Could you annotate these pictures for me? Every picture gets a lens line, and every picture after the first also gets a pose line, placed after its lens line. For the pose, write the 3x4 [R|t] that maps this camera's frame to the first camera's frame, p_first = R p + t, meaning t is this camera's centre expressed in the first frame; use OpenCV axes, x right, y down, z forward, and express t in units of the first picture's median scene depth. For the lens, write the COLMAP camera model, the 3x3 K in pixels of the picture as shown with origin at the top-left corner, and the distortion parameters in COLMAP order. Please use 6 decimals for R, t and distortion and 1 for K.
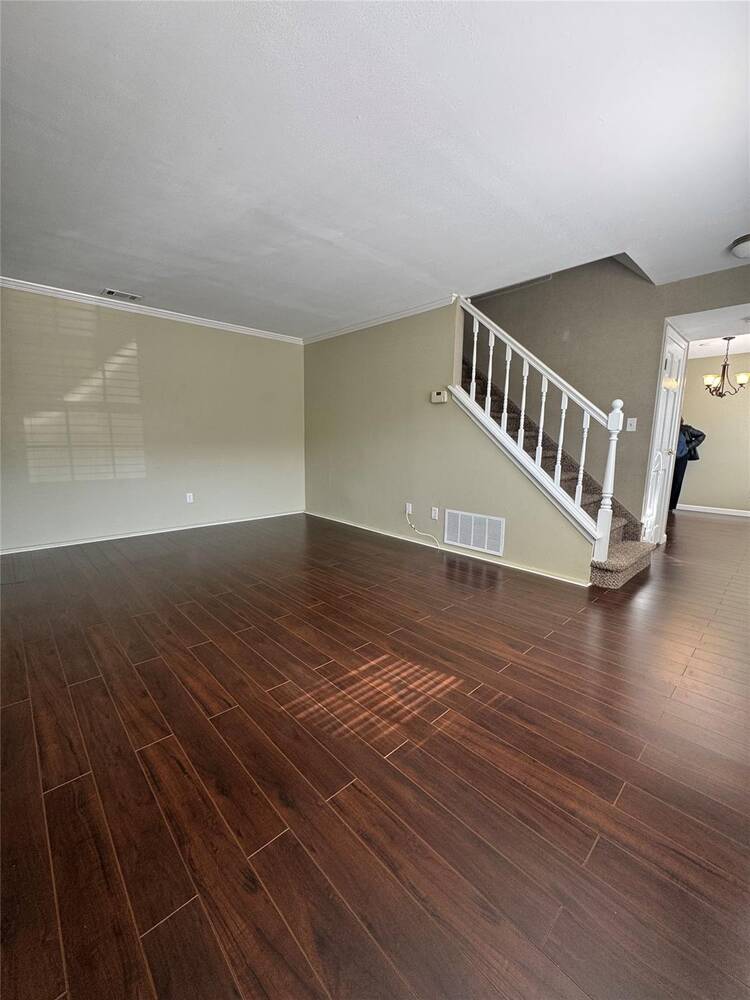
lens RADIAL K [[399.1, 0, 374.4], [0, 399.1, 502.6], [0, 0, 1]] dist [-0.002100, 0.000476]
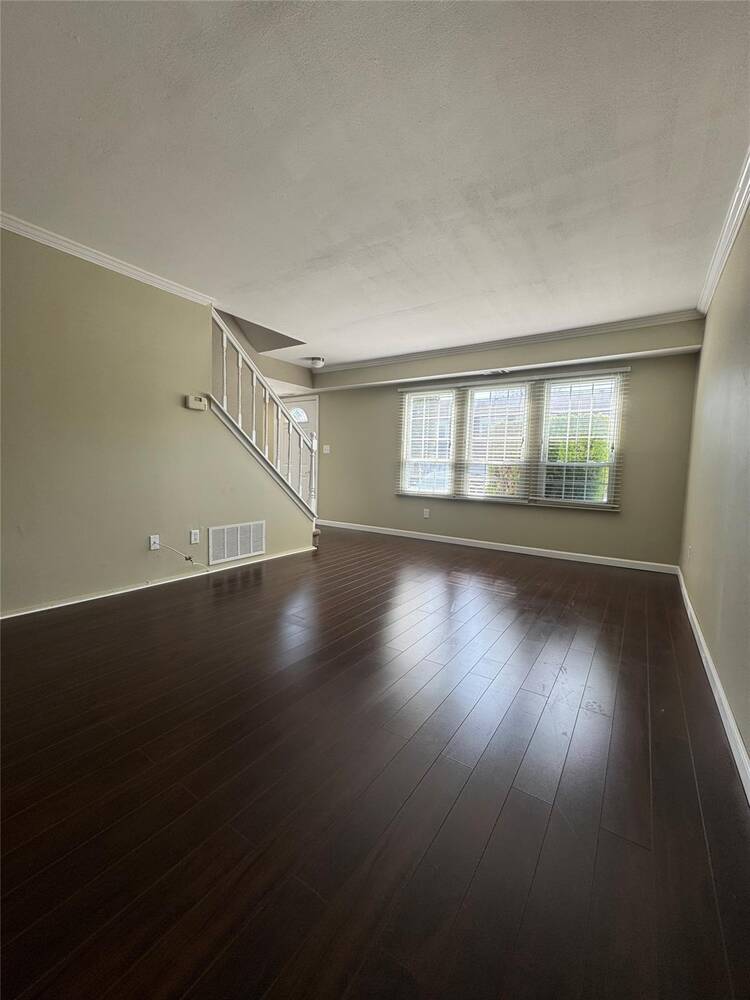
lens RADIAL K [[399.1, 0, 374.7], [0, 399.1, 497.8], [0, 0, 1]] dist [-0.002100, 0.000476]
pose [[-0.213391, -0.101328, 0.971698, -0.797793], [0.119272, 0.984465, 0.128852, -0.125944], [-0.969659, 0.143392, -0.197990, 0.826155]]
